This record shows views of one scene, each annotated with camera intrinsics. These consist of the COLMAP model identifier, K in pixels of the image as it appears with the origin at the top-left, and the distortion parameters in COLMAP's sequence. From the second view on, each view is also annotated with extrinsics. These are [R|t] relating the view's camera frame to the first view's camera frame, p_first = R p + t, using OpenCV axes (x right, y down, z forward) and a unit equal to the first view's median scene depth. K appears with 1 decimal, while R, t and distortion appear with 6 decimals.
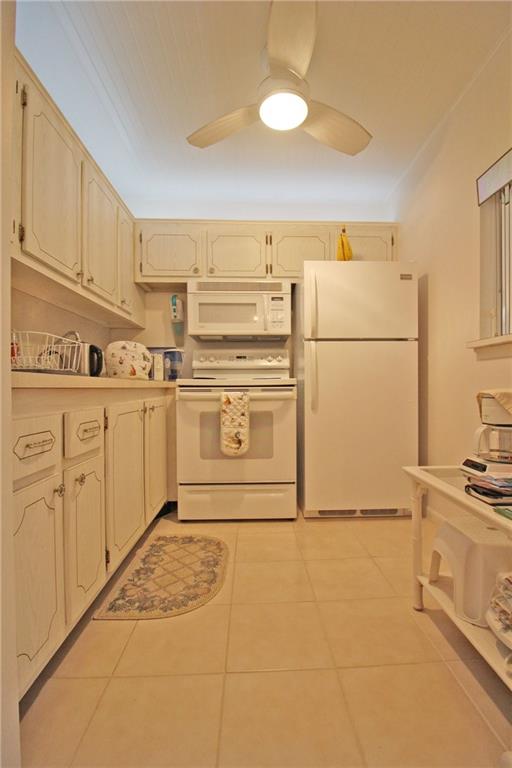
lens RADIAL K [[354.4, 0, 266.9], [0, 354.4, 386.6], [0, 0, 1]] dist [0.003035, -0.014555]
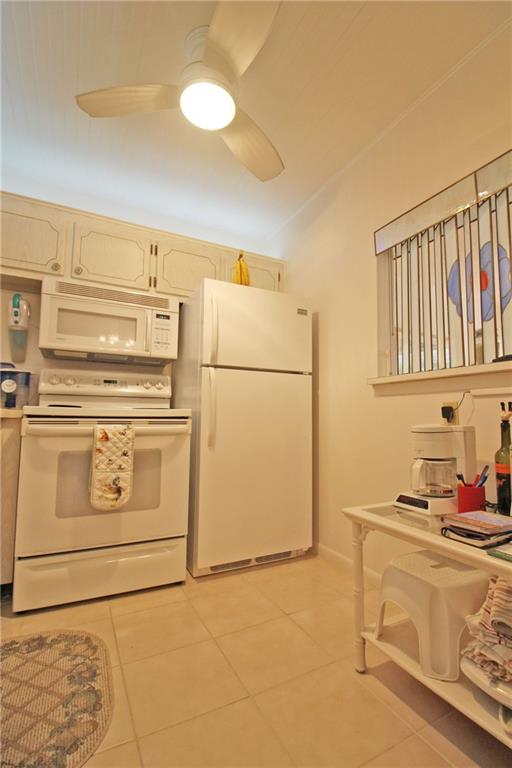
lens RADIAL K [[356.2, 0, 267.1], [0, 356.2, 386.9], [0, 0, 1]] dist [-0.002532, -0.011115]
pose [[0.901164, 0.052616, 0.430274, -0.124635], [-0.012813, 0.995406, -0.094887, 0.002012], [-0.433290, 0.079996, 0.897697, 0.147352]]
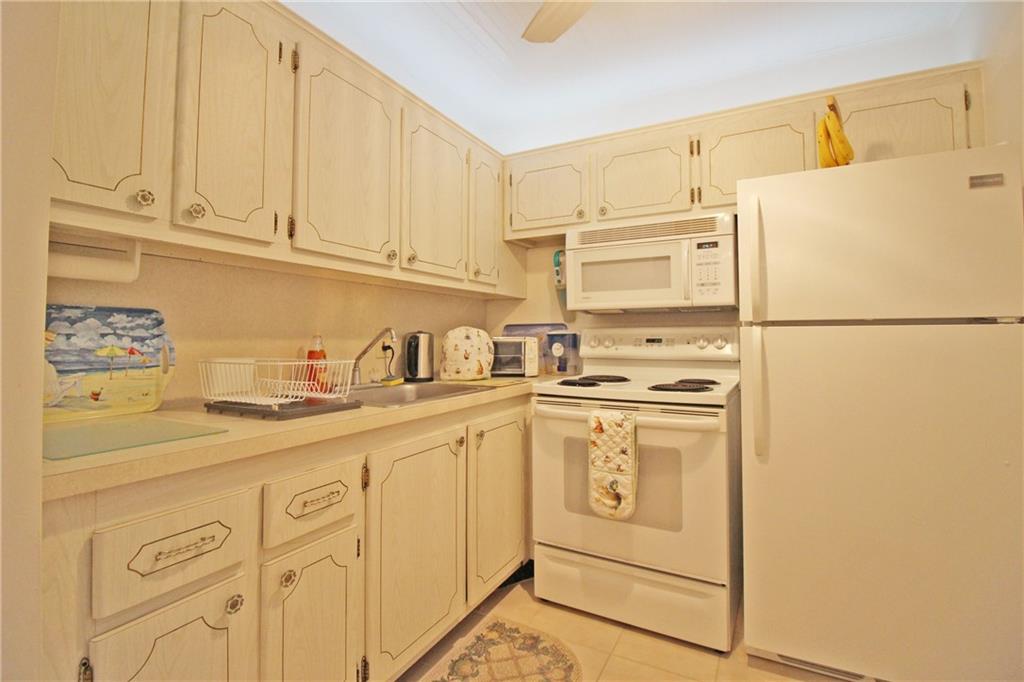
lens RADIAL K [[472.5, 0, 516.6], [0, 472.5, 320.8], [0, 0, 1]] dist [0.003035, -0.014555]
pose [[0.862907, -0.015058, -0.505139, 0.176559], [-0.003797, 0.999335, -0.036276, -0.109354], [0.505349, 0.033220, 0.862275, 0.200411]]
